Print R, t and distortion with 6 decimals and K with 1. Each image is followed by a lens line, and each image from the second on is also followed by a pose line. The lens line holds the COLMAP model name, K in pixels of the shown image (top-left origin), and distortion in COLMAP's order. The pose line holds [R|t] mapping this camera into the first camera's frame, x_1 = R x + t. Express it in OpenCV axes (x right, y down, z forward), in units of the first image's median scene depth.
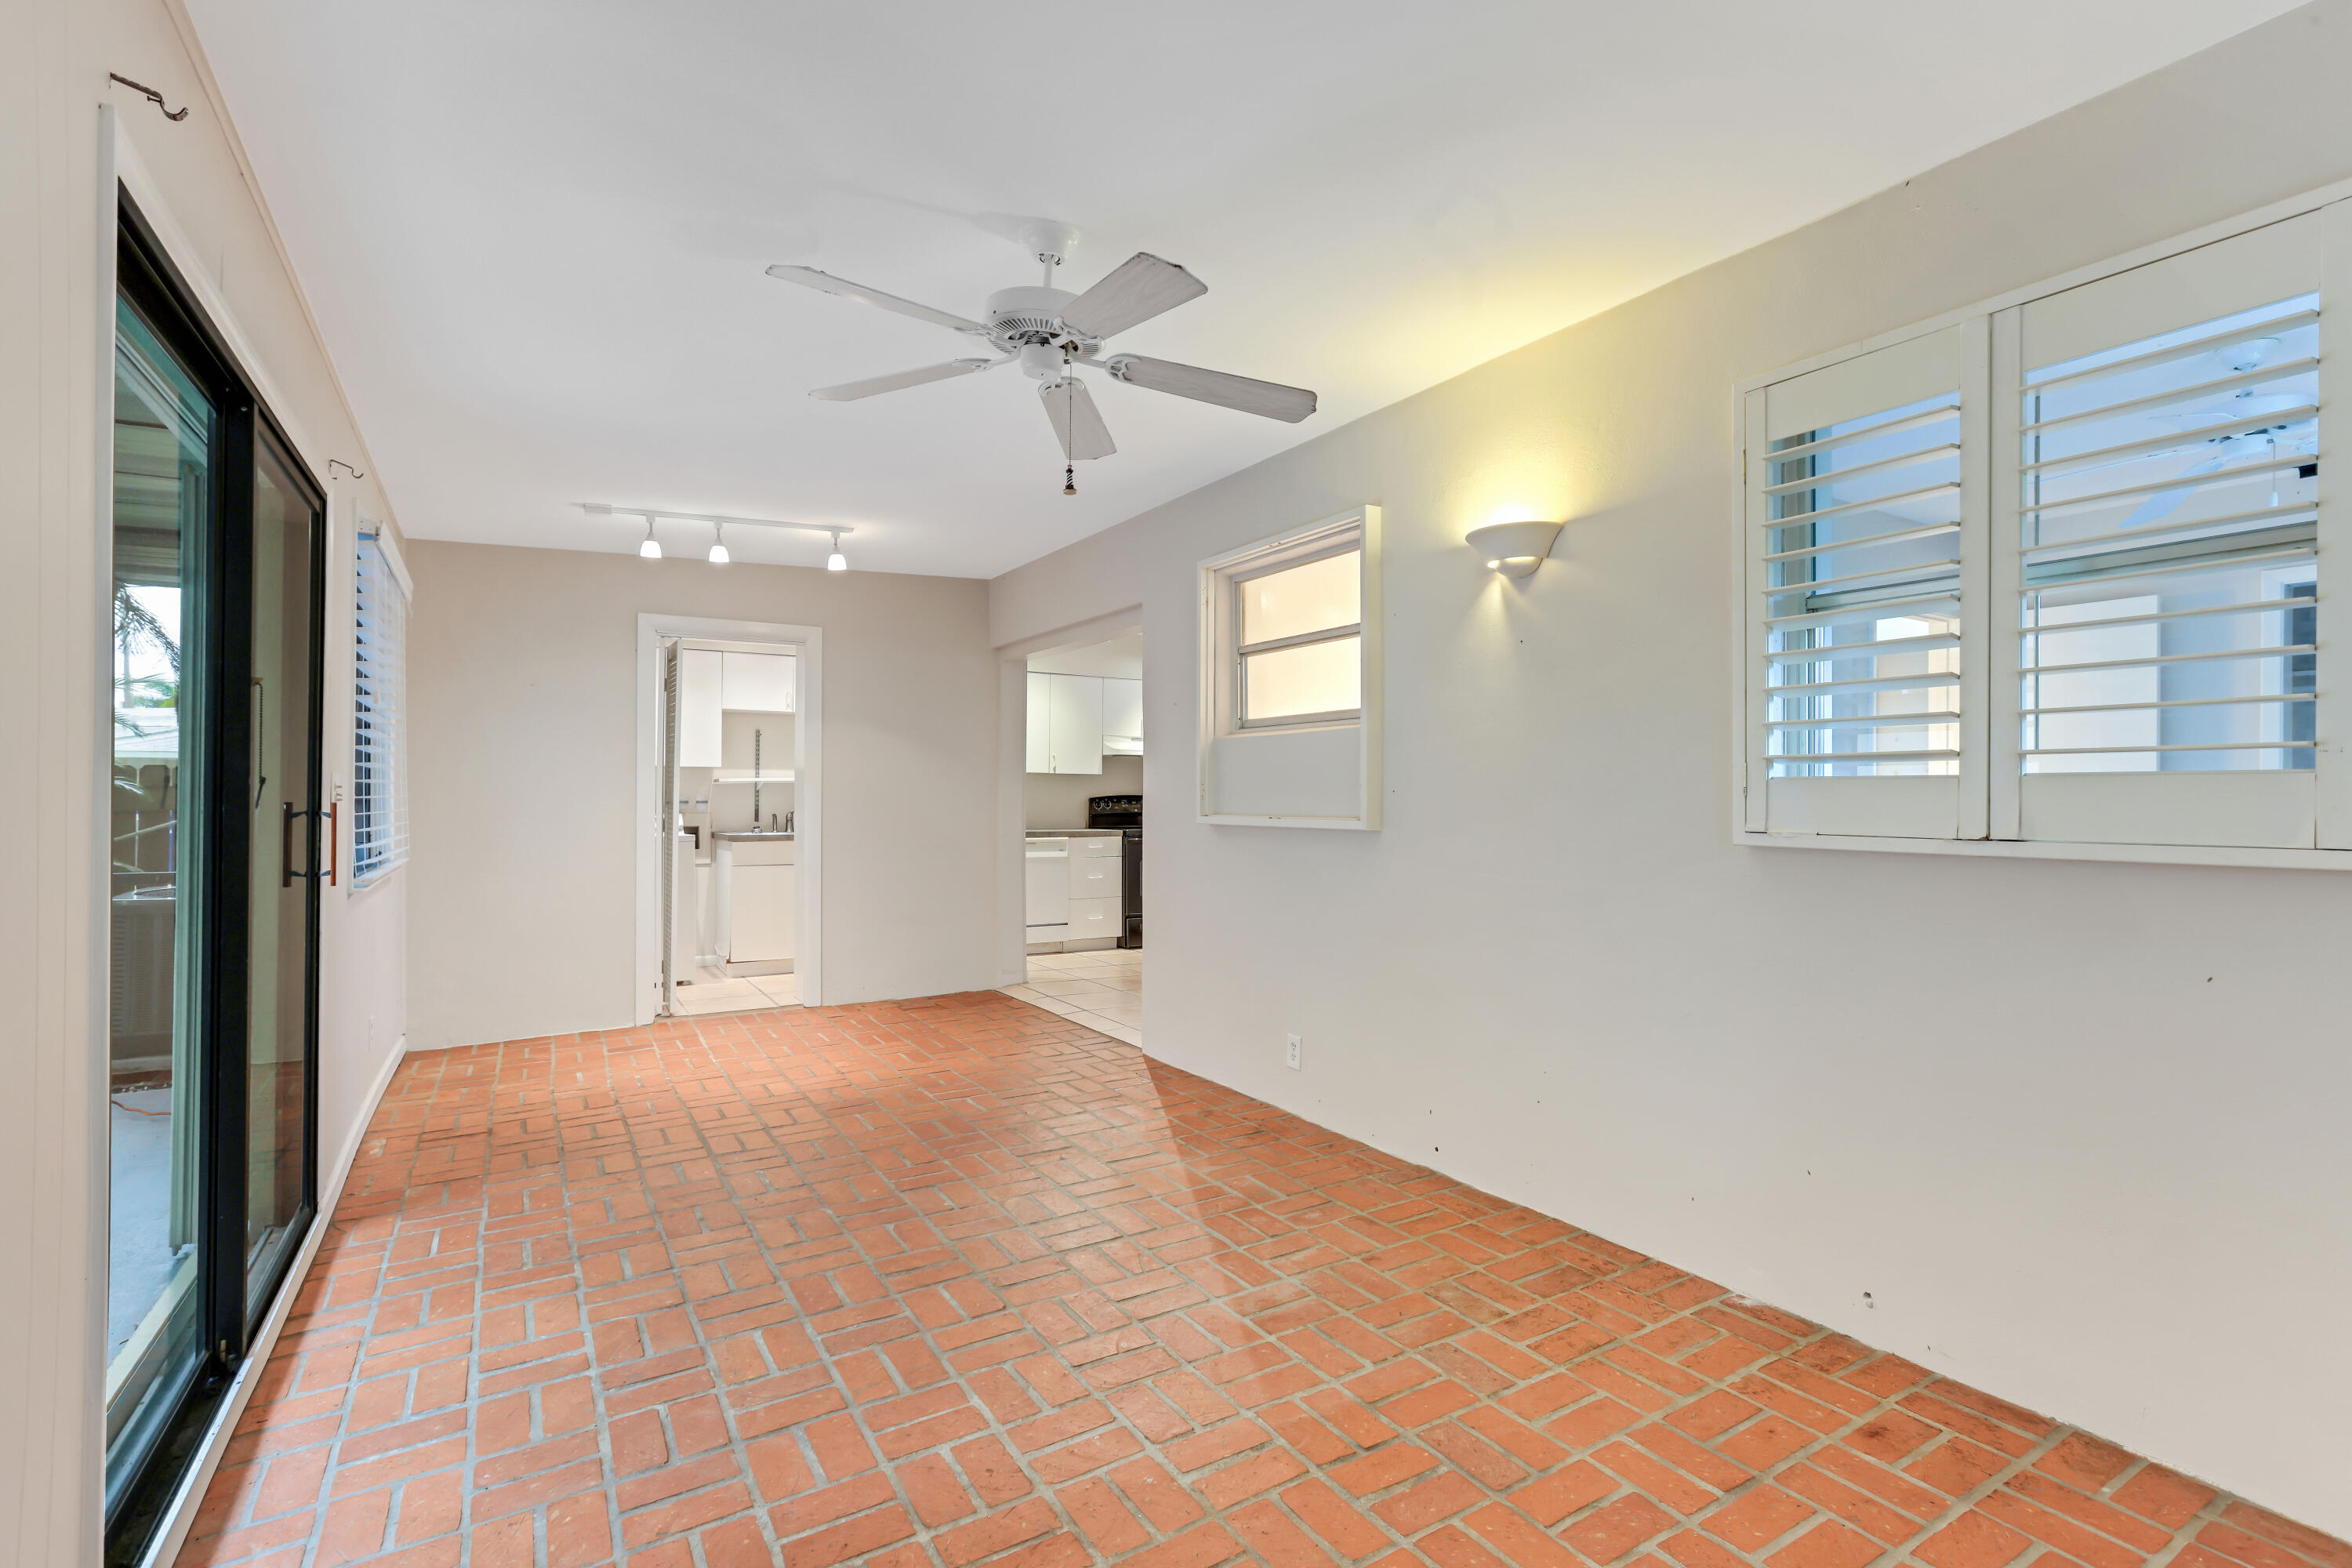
lens RADIAL K [[1098.1, 0, 1192.7], [0, 1098.1, 797.5], [0, 0, 1]] dist [-0.021639, 0.014019]
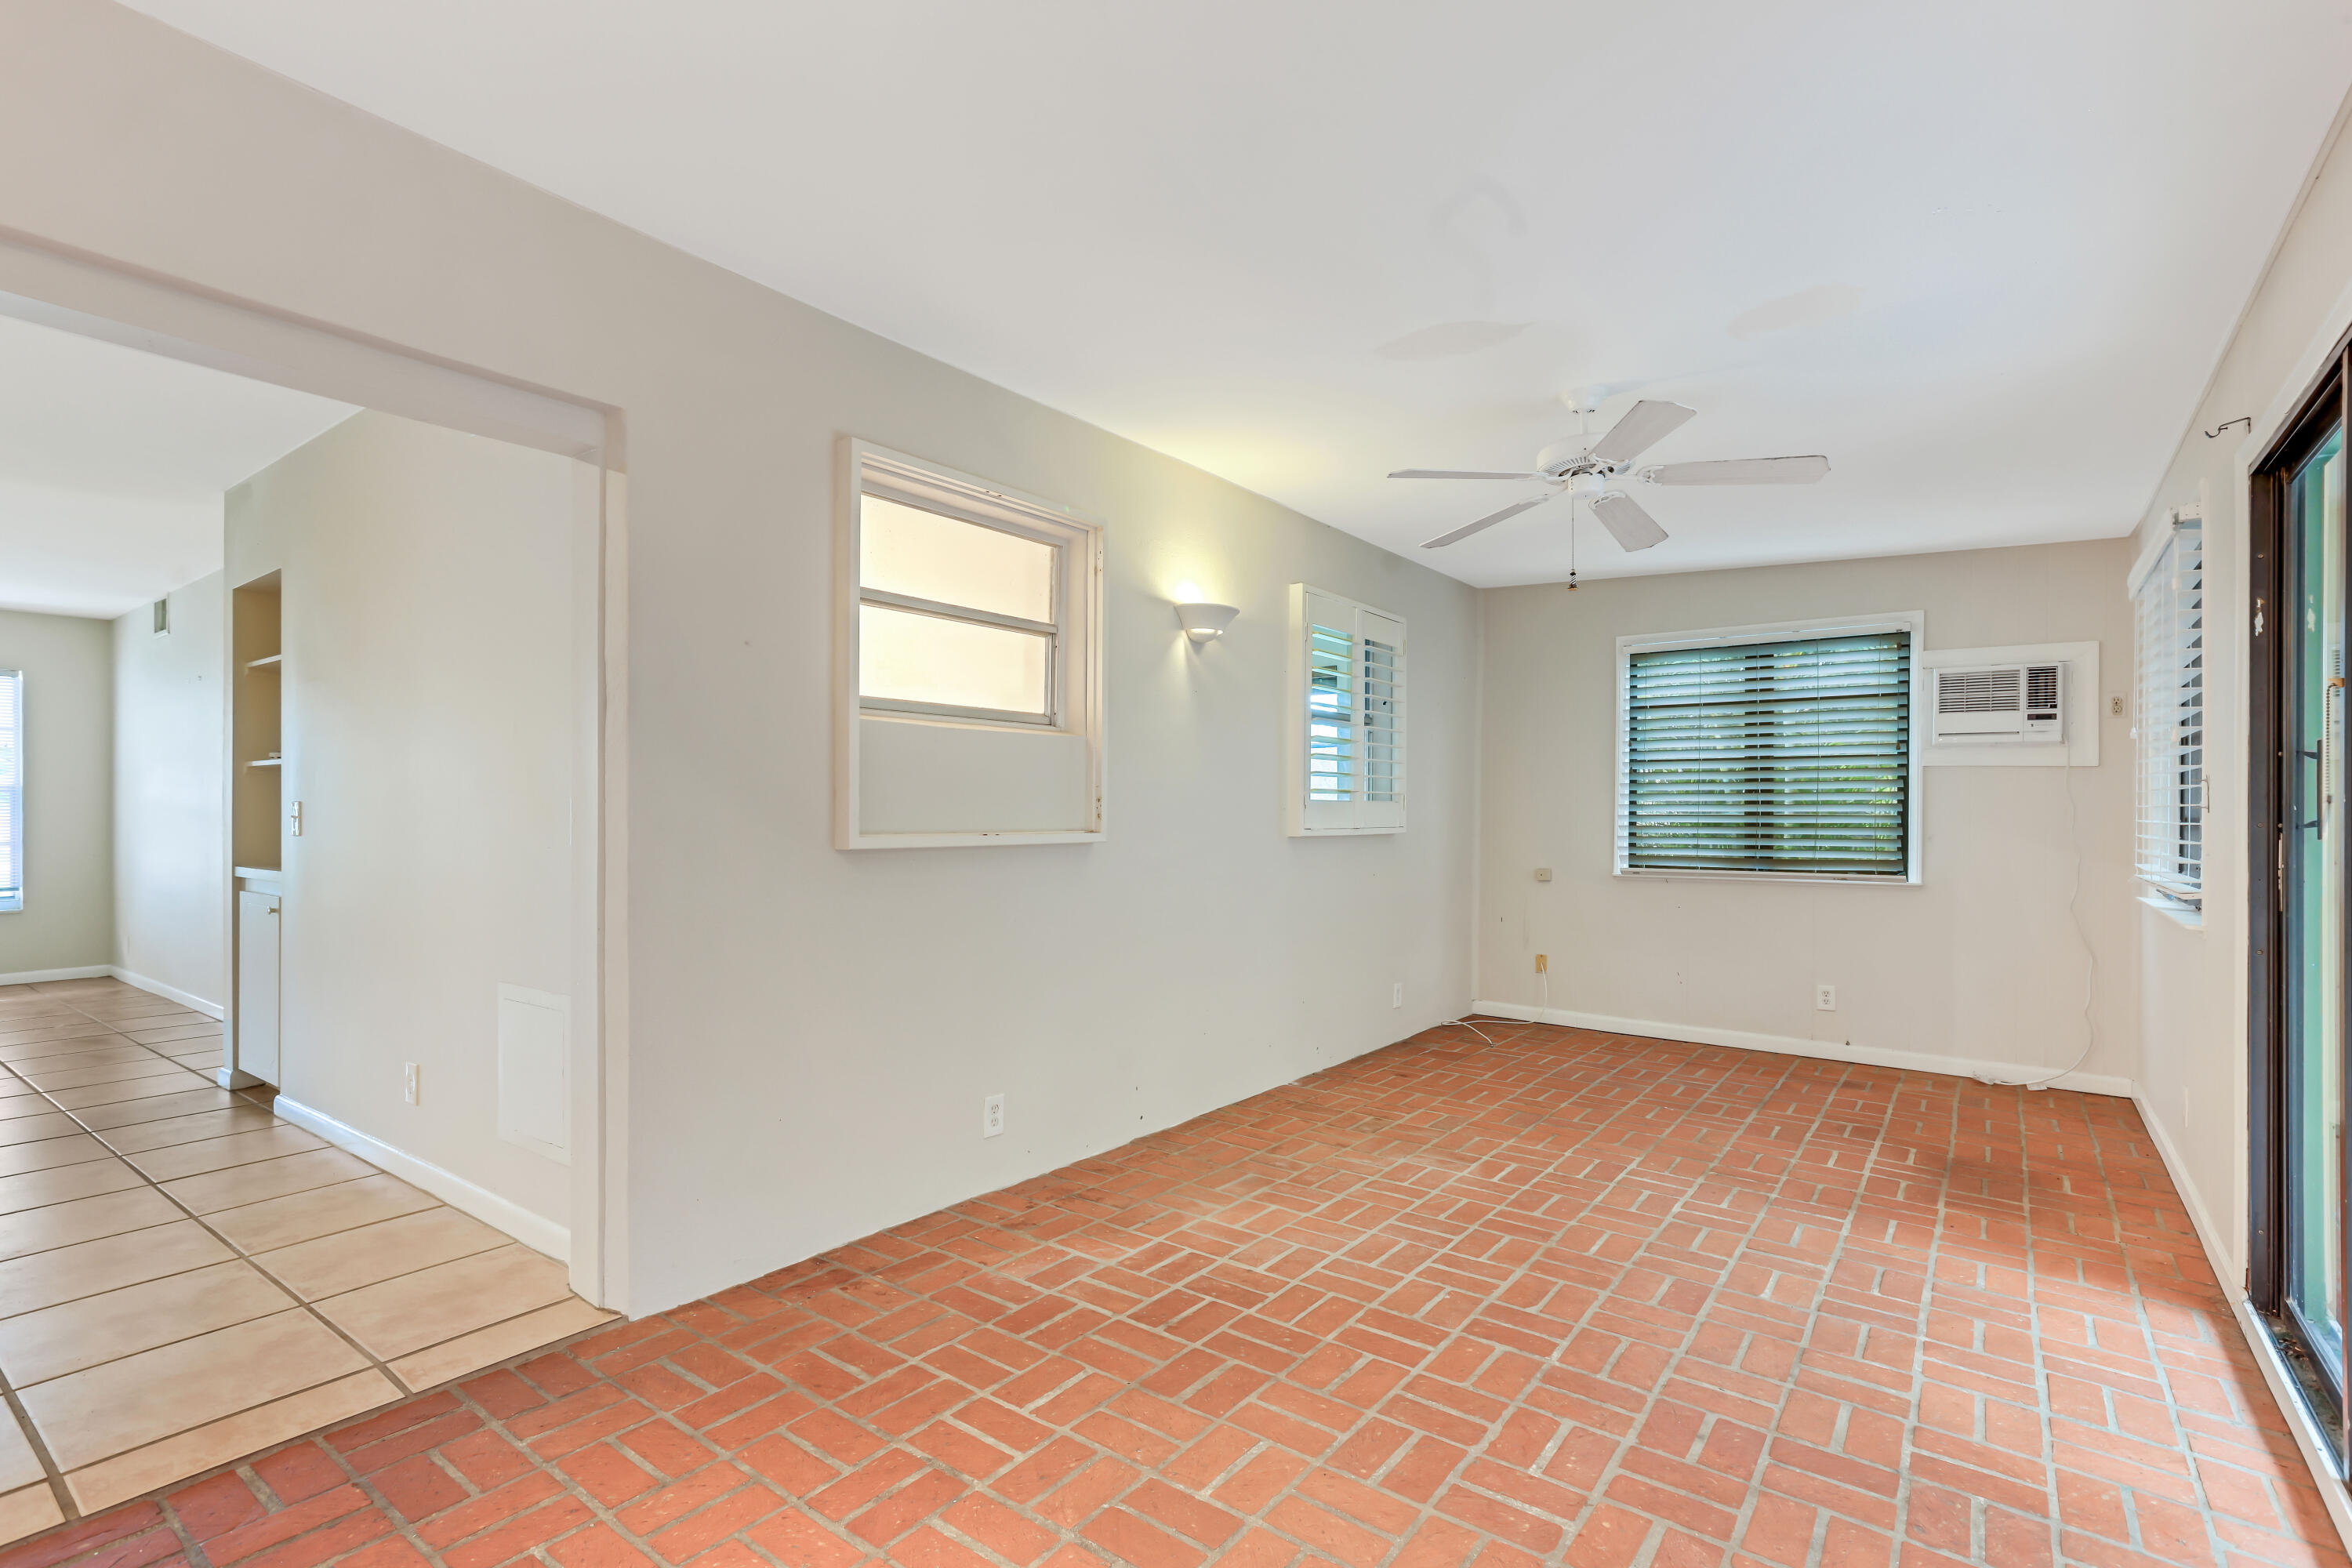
lens RADIAL K [[1098.1, 0, 1174.5], [0, 1098.1, 809.6], [0, 0, 1]] dist [-0.021639, 0.014019]
pose [[-0.357317, -0.000804, 0.933983, -0.988279], [-0.004478, 0.999990, -0.000852, 0.001137], [-0.933972, -0.004487, -0.357317, 1.588490]]
